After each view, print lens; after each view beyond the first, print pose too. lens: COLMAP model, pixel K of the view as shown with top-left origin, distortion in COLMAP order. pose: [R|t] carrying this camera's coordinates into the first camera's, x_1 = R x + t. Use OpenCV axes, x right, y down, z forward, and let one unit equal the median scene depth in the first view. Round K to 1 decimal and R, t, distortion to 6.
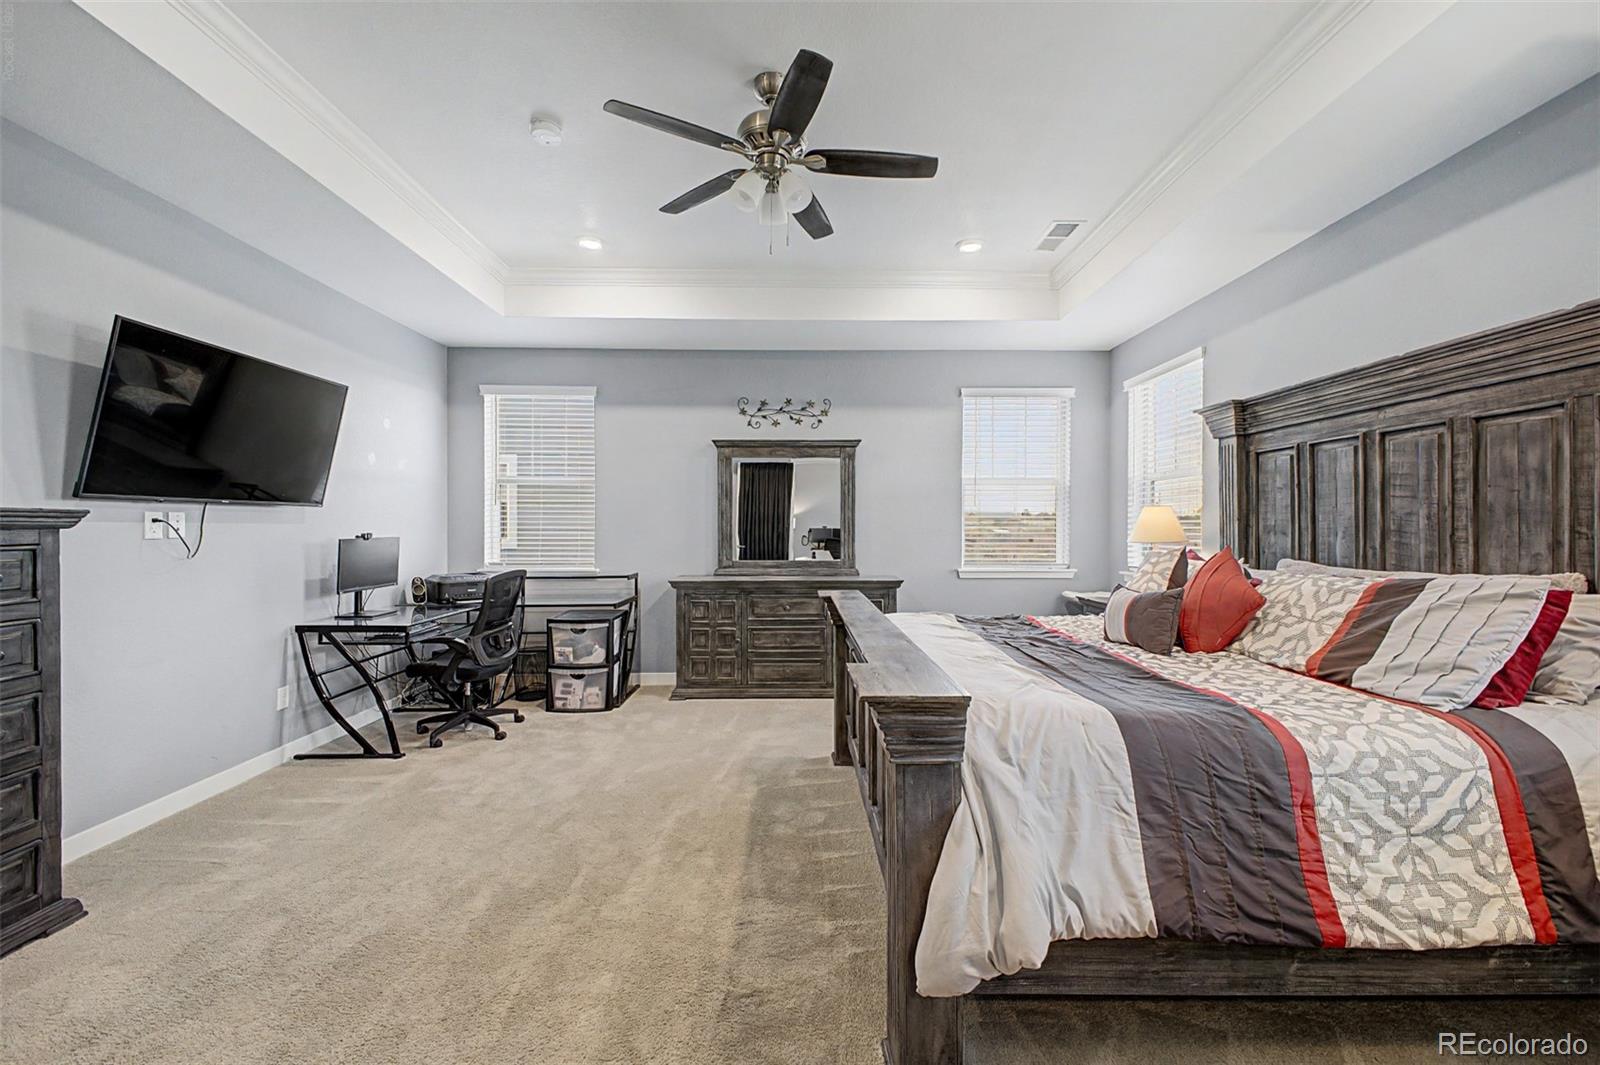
lens RADIAL K [[626.6, 0, 798.8], [0, 626.6, 526.6], [0, 0, 1]] dist [0.058043, -0.045199]
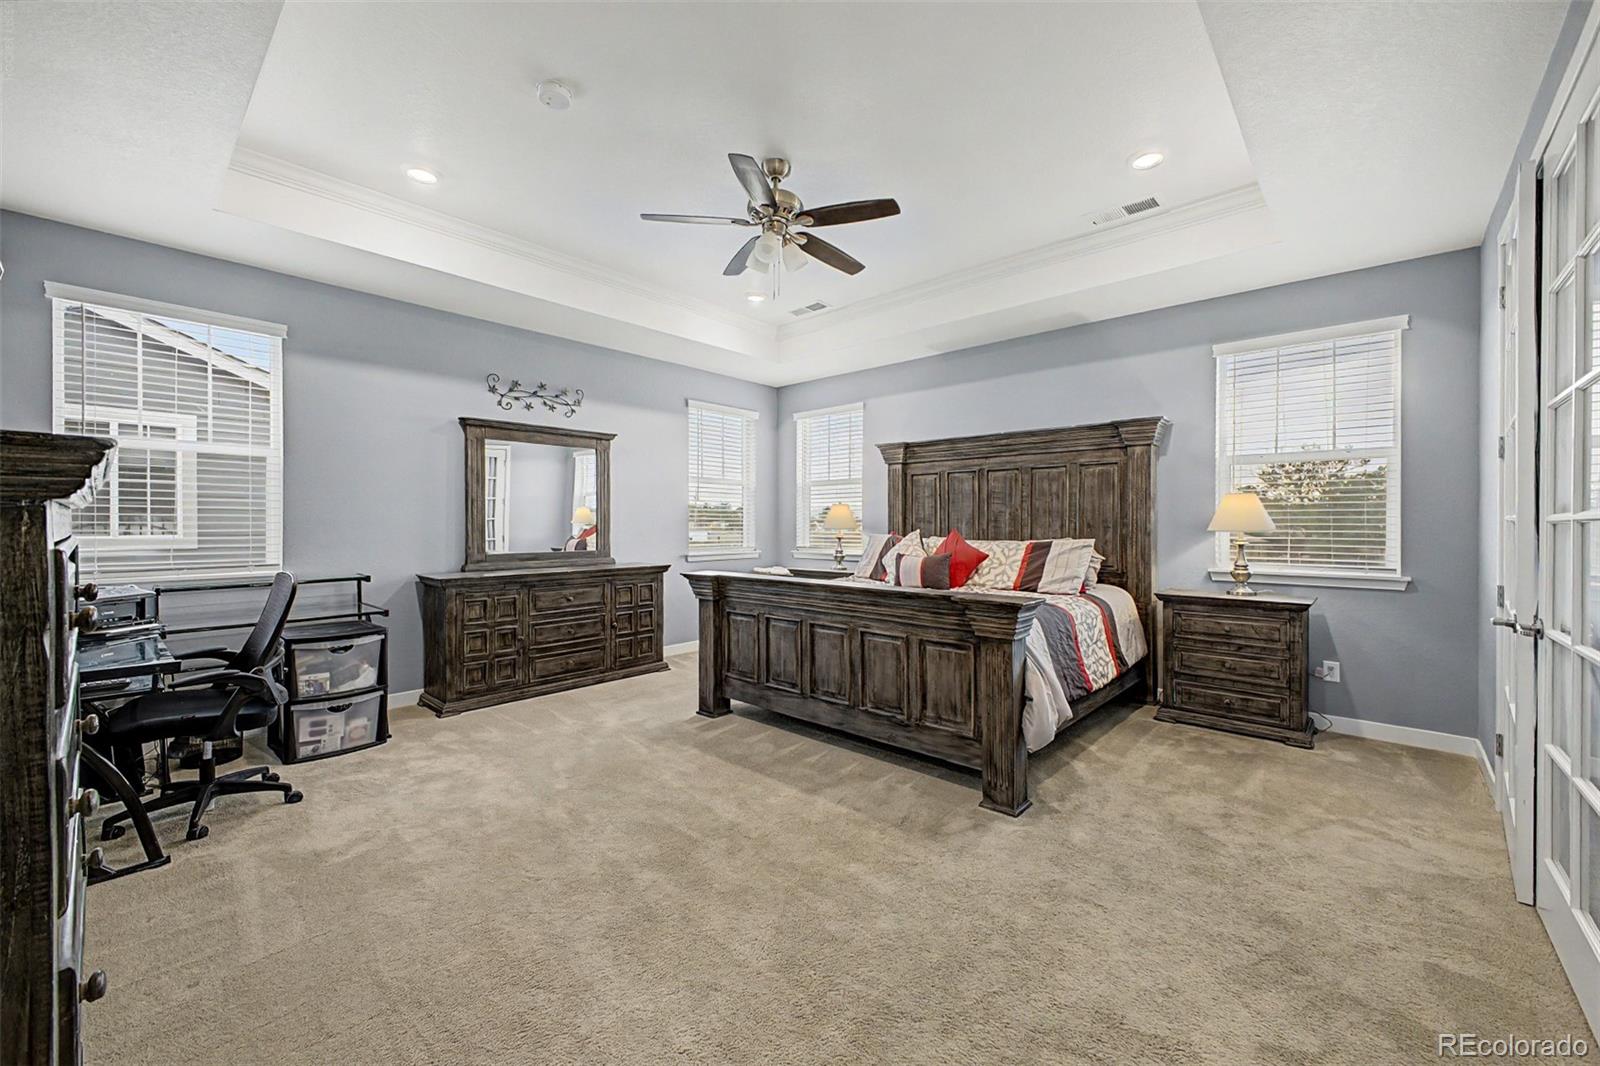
lens RADIAL K [[631.8, 0, 801.2], [0, 631.8, 524.4], [0, 0, 1]] dist [0.010055, 0.000007]
pose [[0.677036, -0.001218, 0.735949, -0.604052], [-0.003944, 0.999978, 0.005284, 0.007240], [-0.735940, -0.006480, 0.677016, 0.069087]]
